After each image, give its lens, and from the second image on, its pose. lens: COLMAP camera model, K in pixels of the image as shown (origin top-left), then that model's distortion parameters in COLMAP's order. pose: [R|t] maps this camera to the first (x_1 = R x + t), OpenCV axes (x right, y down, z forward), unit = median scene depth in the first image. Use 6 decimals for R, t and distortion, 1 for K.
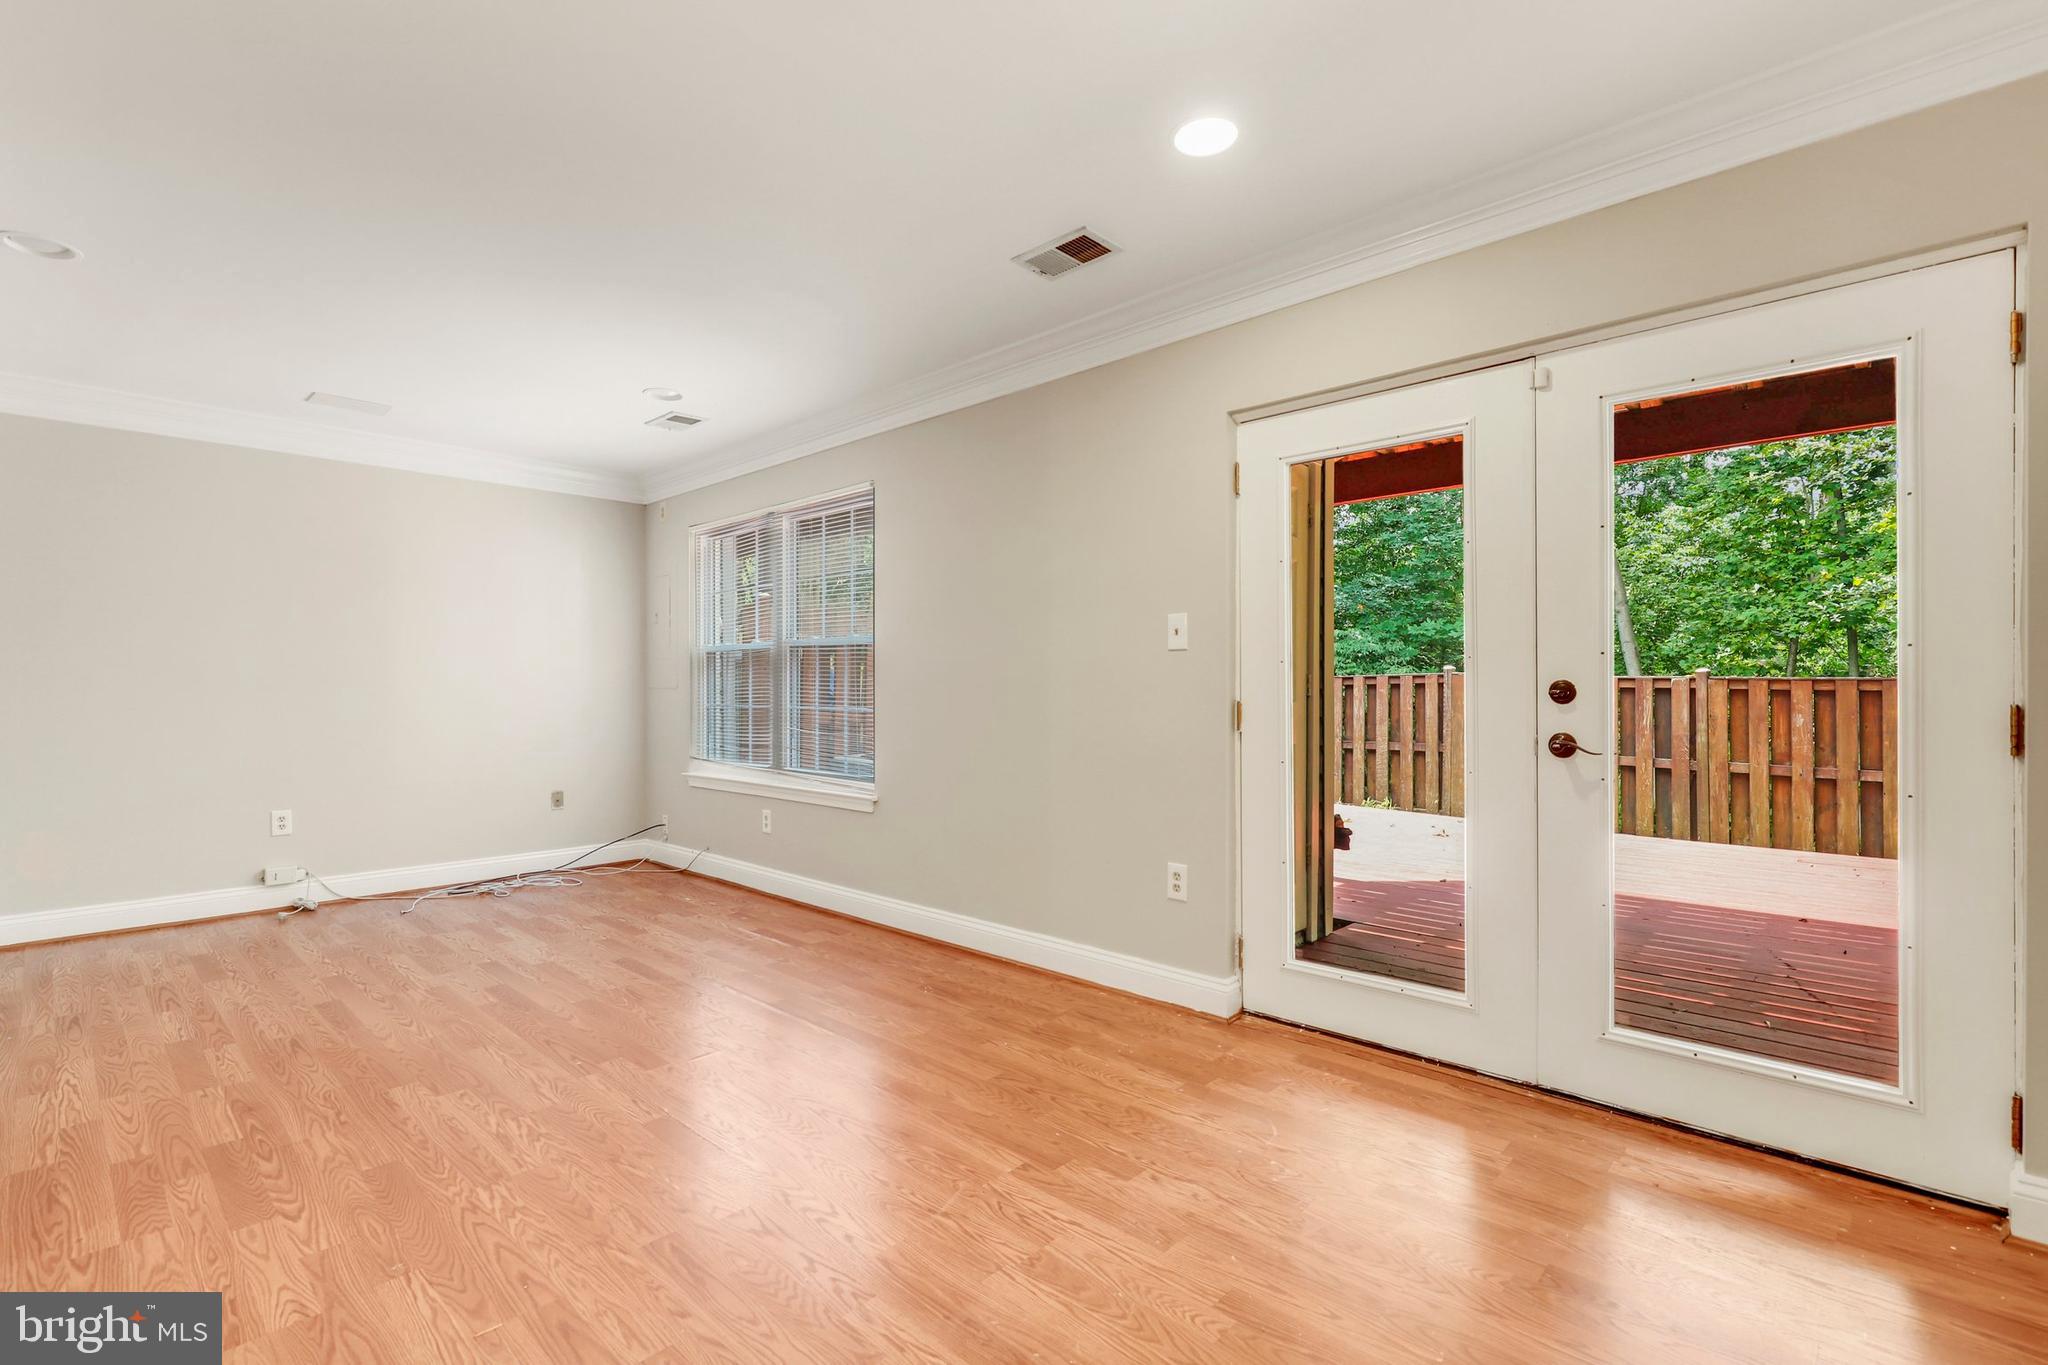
lens RADIAL K [[932.8, 0, 1020.2], [0, 932.8, 671.7], [0, 0, 1]] dist [0.000716, 0.000763]
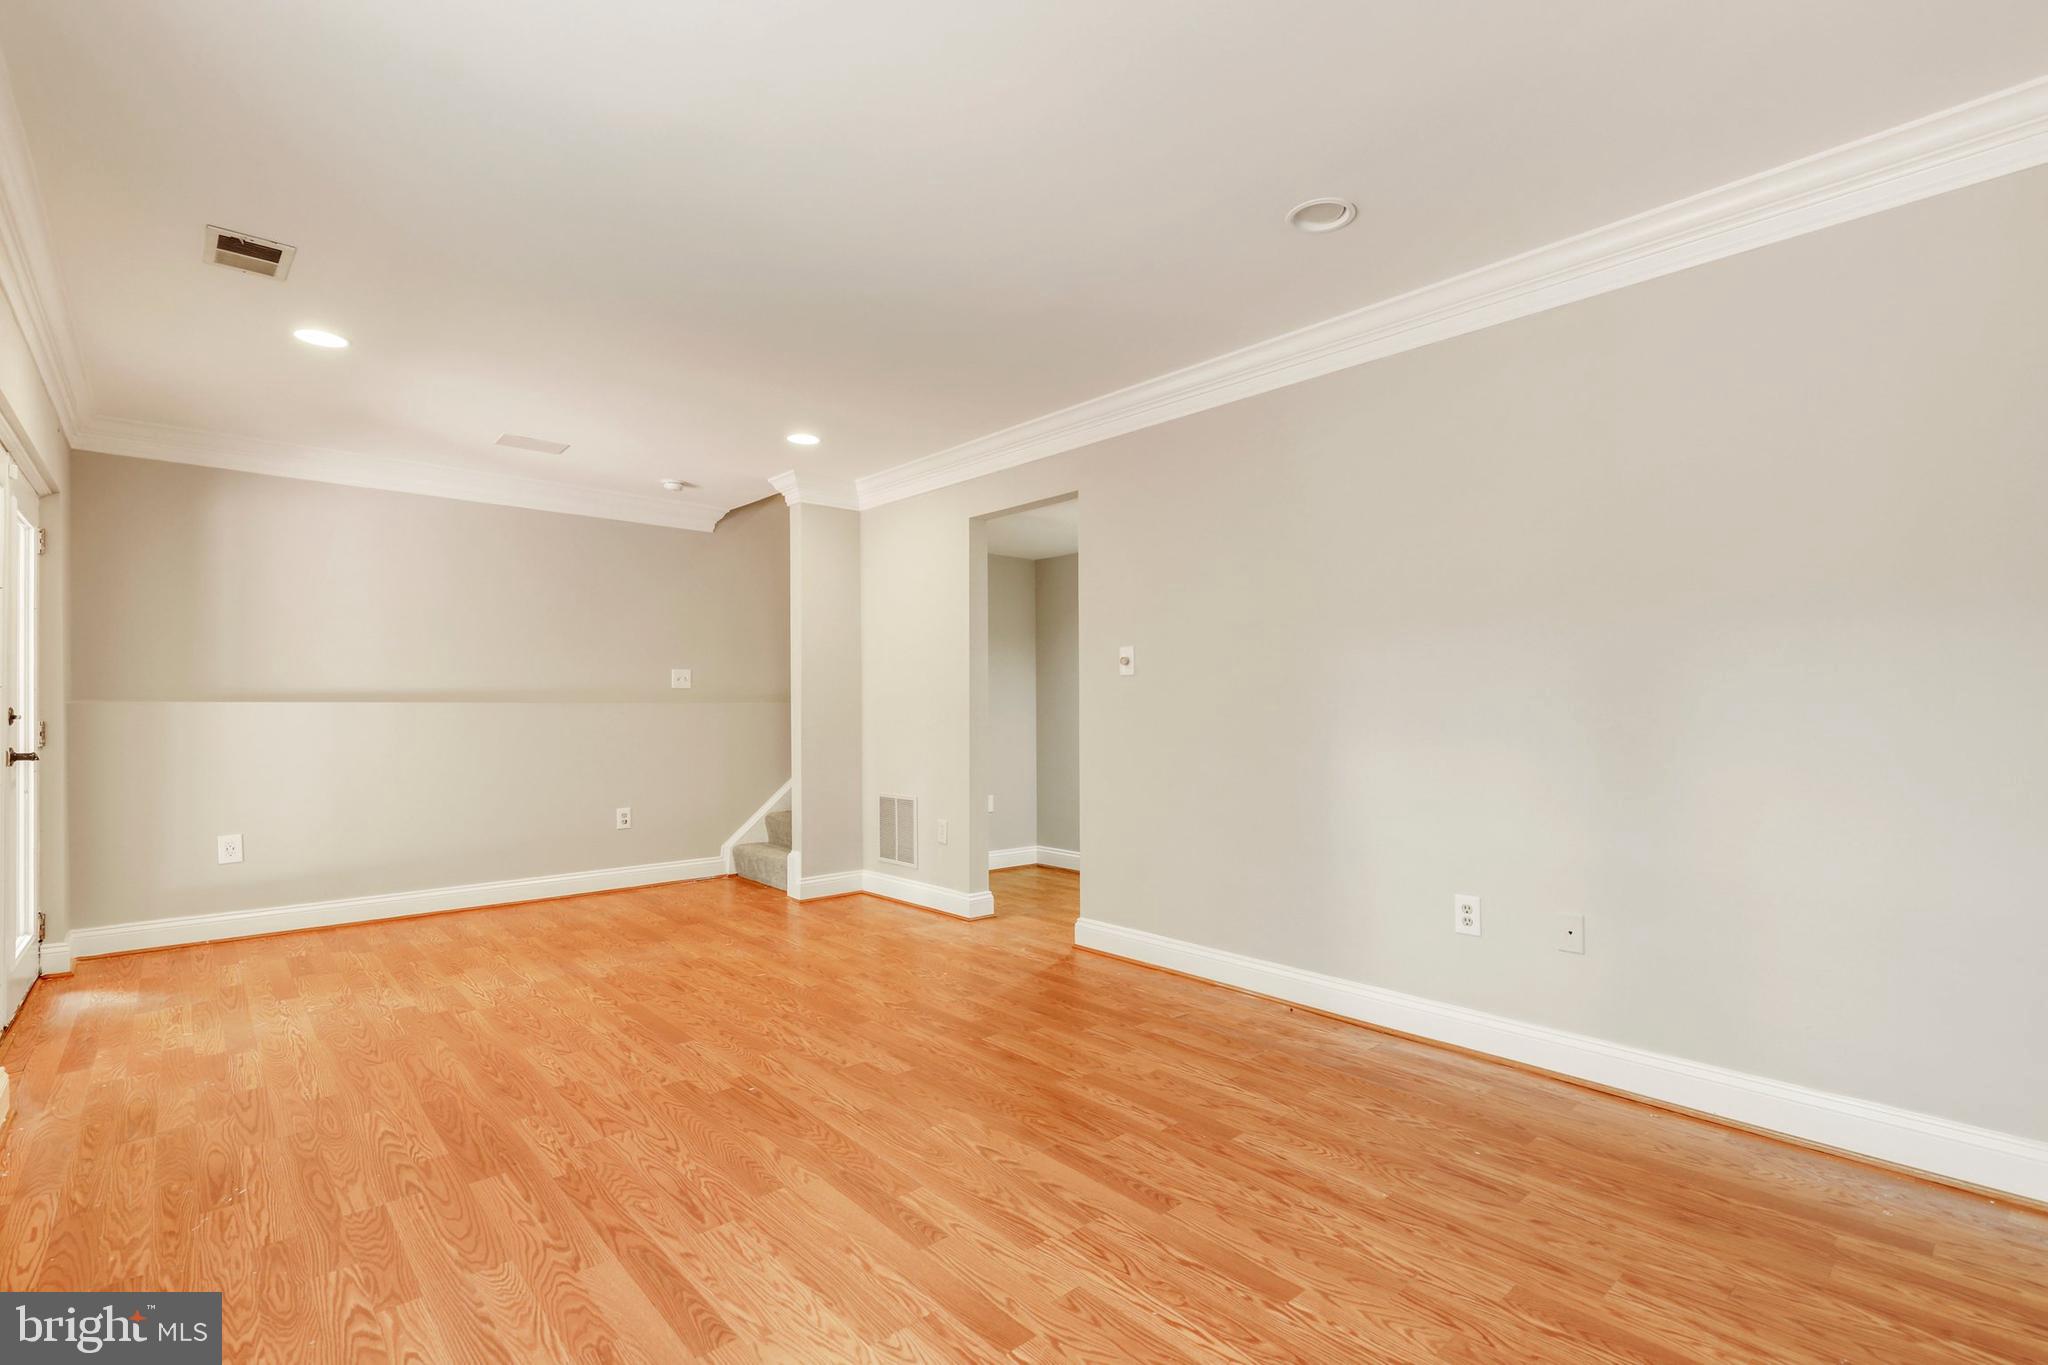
lens RADIAL K [[932.8, 0, 1020.2], [0, 932.8, 671.7], [0, 0, 1]] dist [0.000716, 0.000763]
pose [[-0.996858, 0.011744, 0.078332, -0.848830], [0.007458, 0.998470, -0.054785, 0.037594], [-0.078855, -0.054029, -0.995421, 2.007826]]
